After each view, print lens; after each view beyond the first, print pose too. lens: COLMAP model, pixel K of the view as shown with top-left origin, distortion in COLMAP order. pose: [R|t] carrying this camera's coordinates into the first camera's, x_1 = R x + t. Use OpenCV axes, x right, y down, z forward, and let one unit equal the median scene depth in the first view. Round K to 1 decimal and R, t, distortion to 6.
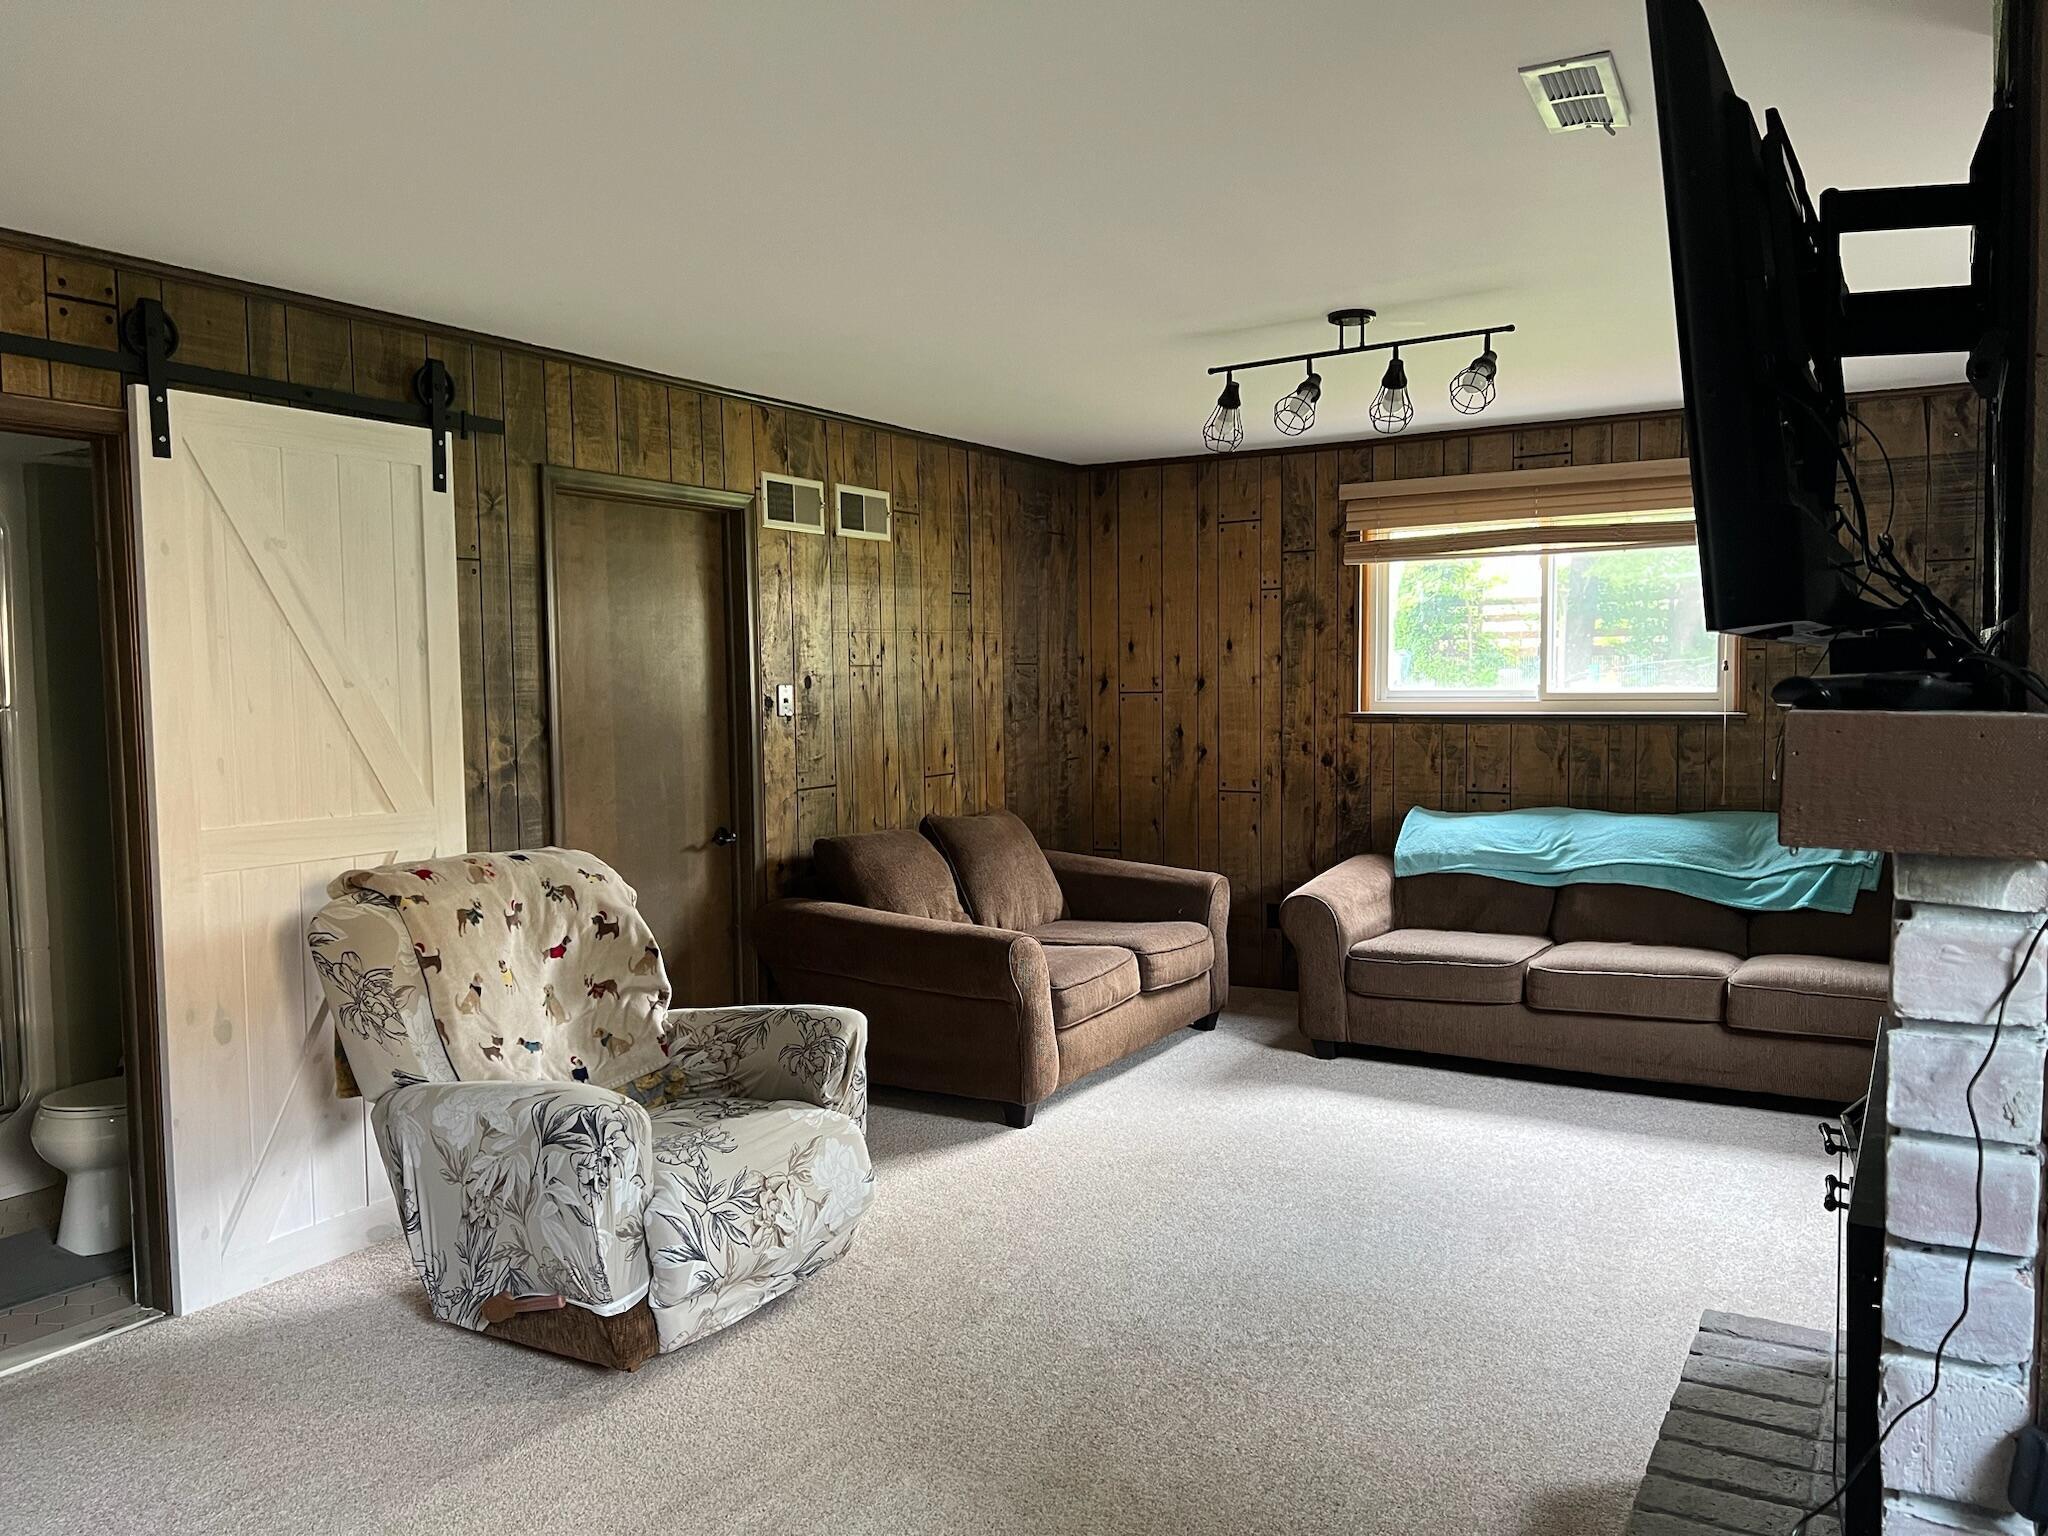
lens RADIAL K [[1524.5, 0, 1028.2], [0, 1524.5, 765.9], [0, 0, 1]] dist [0.054752, -0.072266]
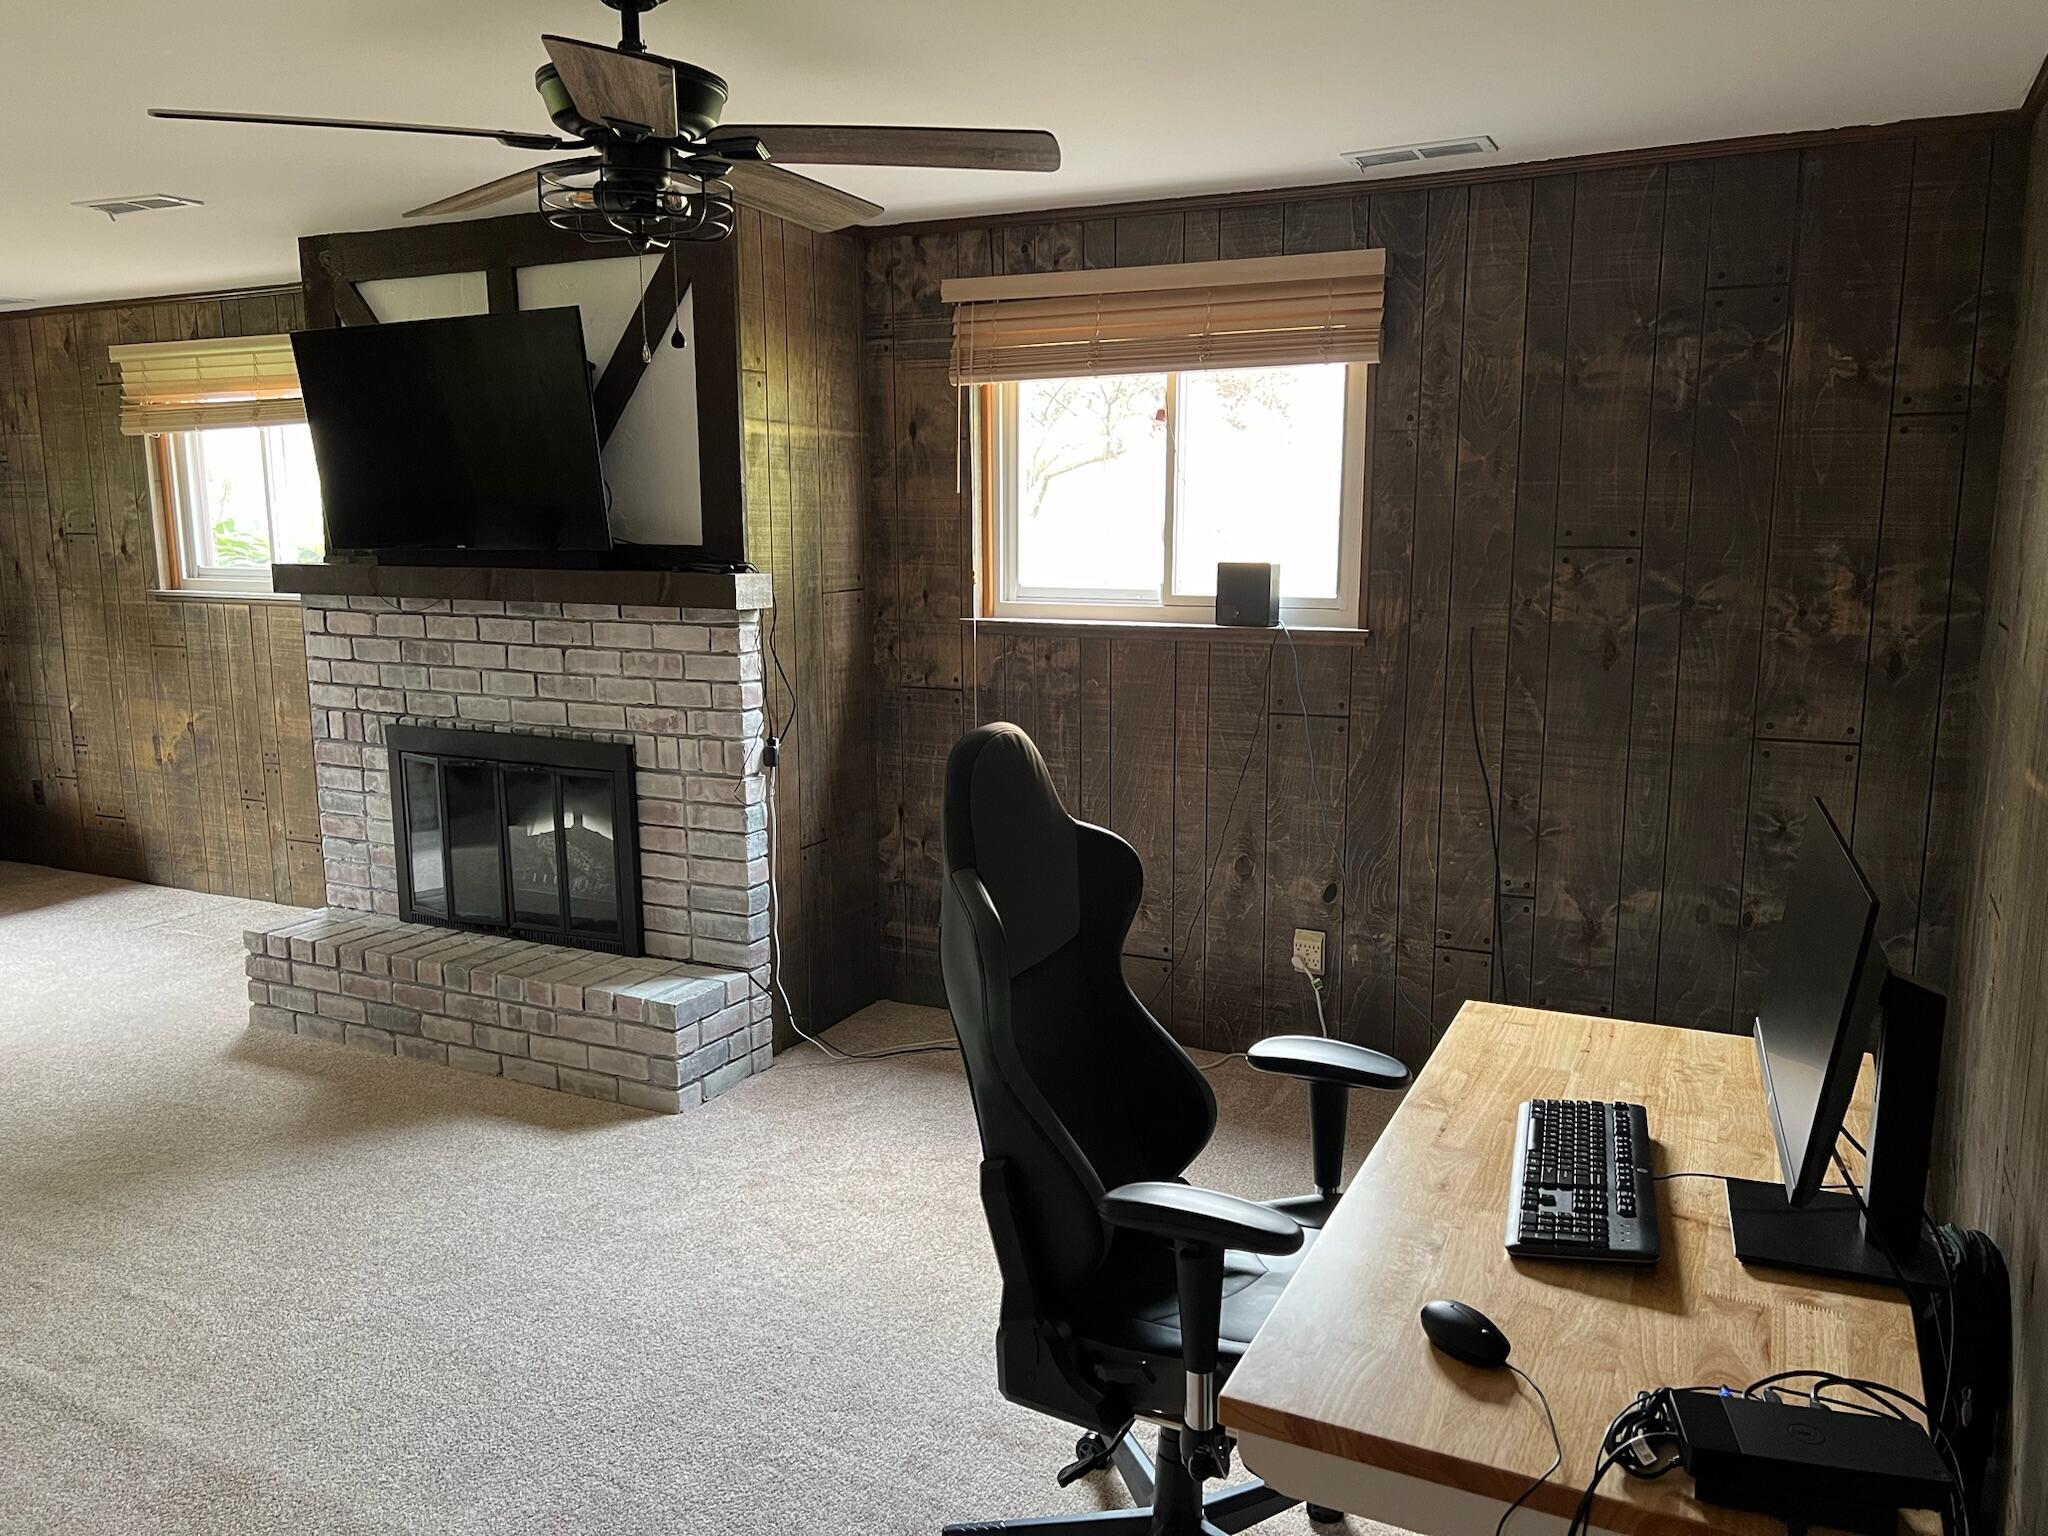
lens RADIAL K [[1546.8, 0, 1035.5], [0, 1546.8, 774.9], [0, 0, 1]] dist [0.074833, -0.082658]
pose [[-0.061848, -0.154814, 0.986006, -0.941357], [0.068100, 0.984940, 0.158919, -0.029632], [-0.995760, 0.076976, -0.050374, 0.128394]]
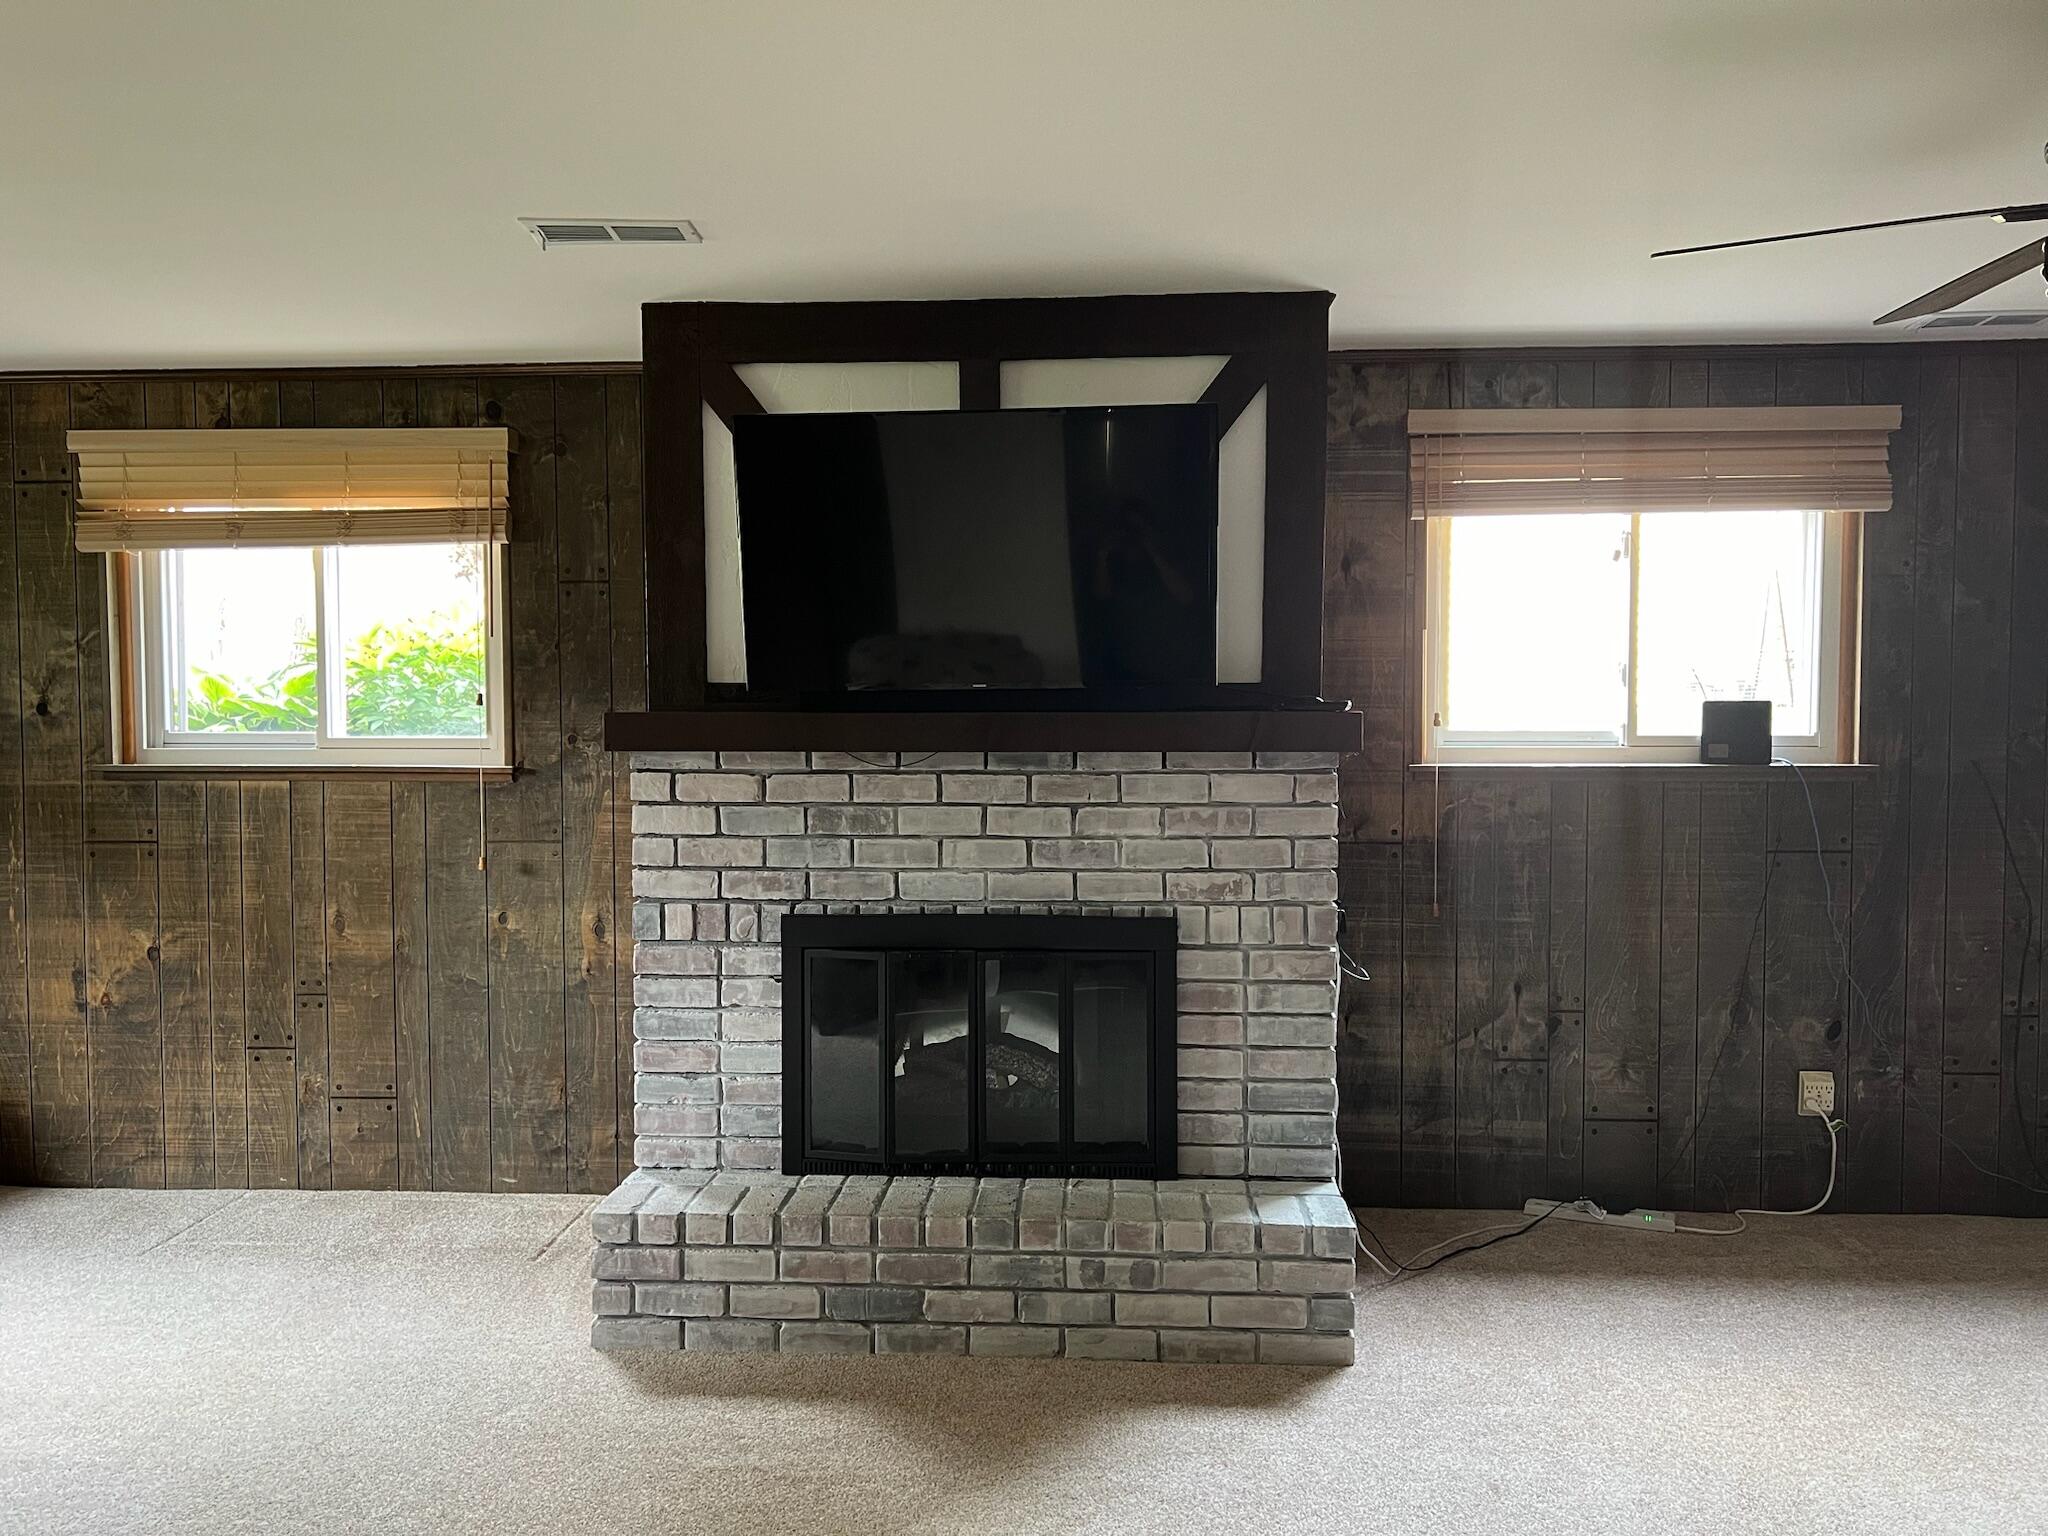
lens RADIAL K [[1539.3, 0, 1024.0], [0, 1539.3, 768.0], [0, 0, 1]] dist [0.088660, -0.107426]
pose [[-0.455211, -0.024471, 0.890047, -0.593973], [0.064815, 0.996059, 0.060535, -0.045480], [-0.888021, 0.085245, -0.451831, 0.866176]]
